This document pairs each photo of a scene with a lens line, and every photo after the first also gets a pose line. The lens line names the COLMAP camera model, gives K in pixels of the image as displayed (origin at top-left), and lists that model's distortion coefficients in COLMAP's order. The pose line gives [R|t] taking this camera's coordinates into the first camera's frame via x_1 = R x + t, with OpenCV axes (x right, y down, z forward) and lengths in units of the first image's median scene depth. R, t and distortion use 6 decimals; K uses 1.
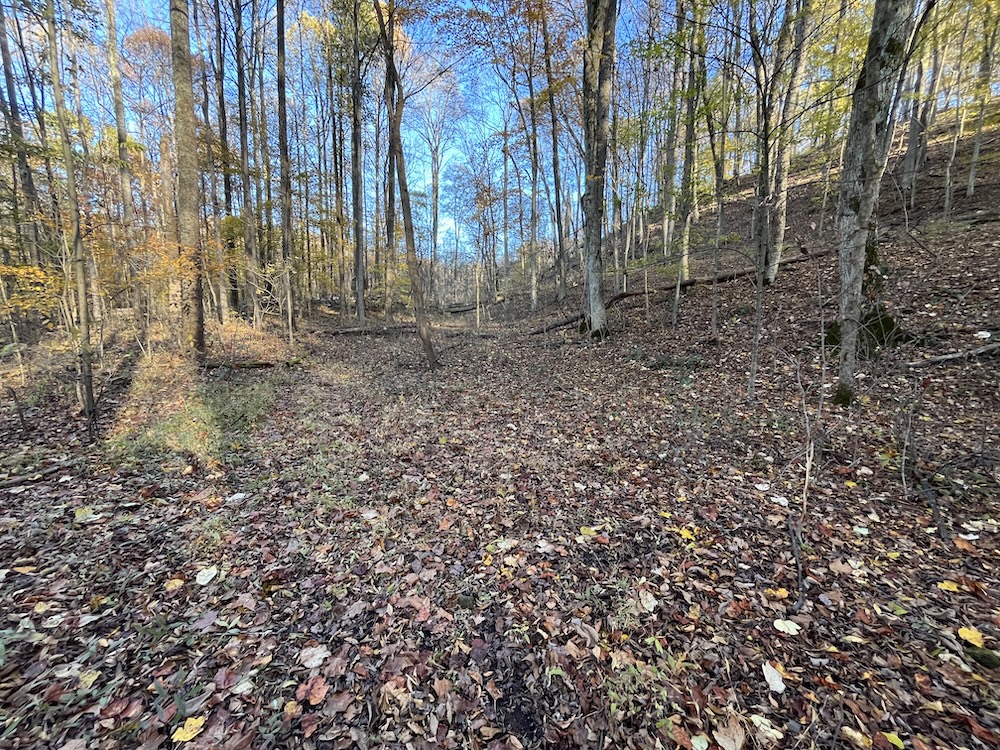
lens RADIAL K [[407.5, 0, 500.0], [0, 407.5, 375.0], [0, 0, 1]] dist [-0.001040, -0.000191]
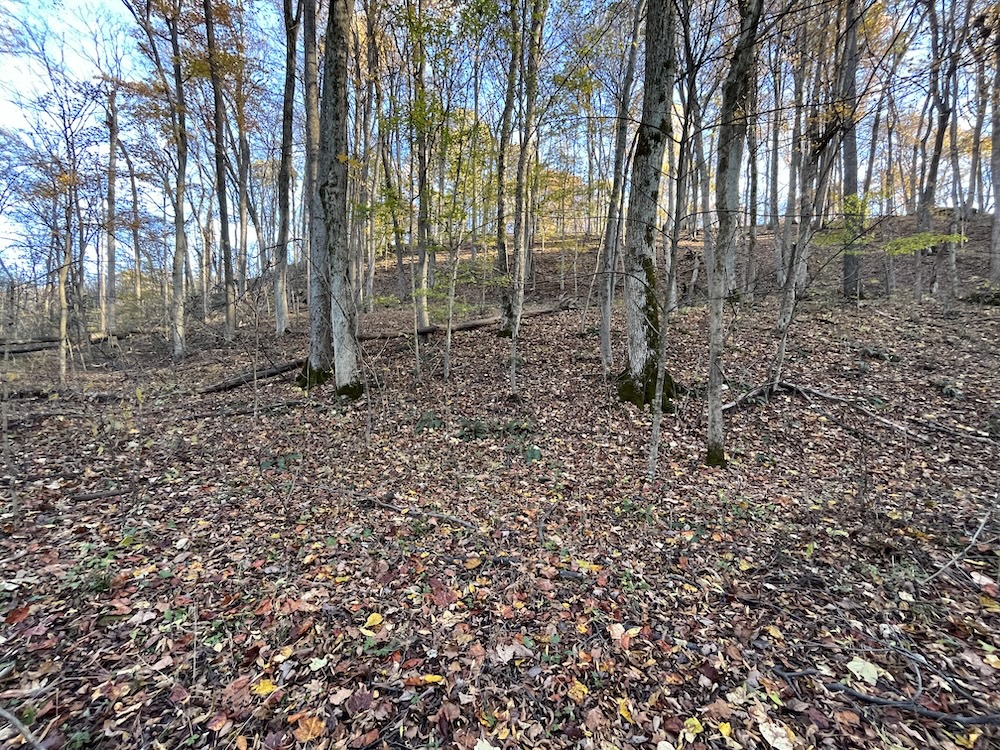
lens RADIAL K [[407.5, 0, 500.0], [0, 407.5, 375.0], [0, 0, 1]] dist [-0.001040, -0.000191]
pose [[0.689499, 0.007979, 0.724243, -0.042231], [0.084978, 0.992142, -0.091832, -0.023414], [-0.719285, 0.124863, 0.683402, 0.191602]]
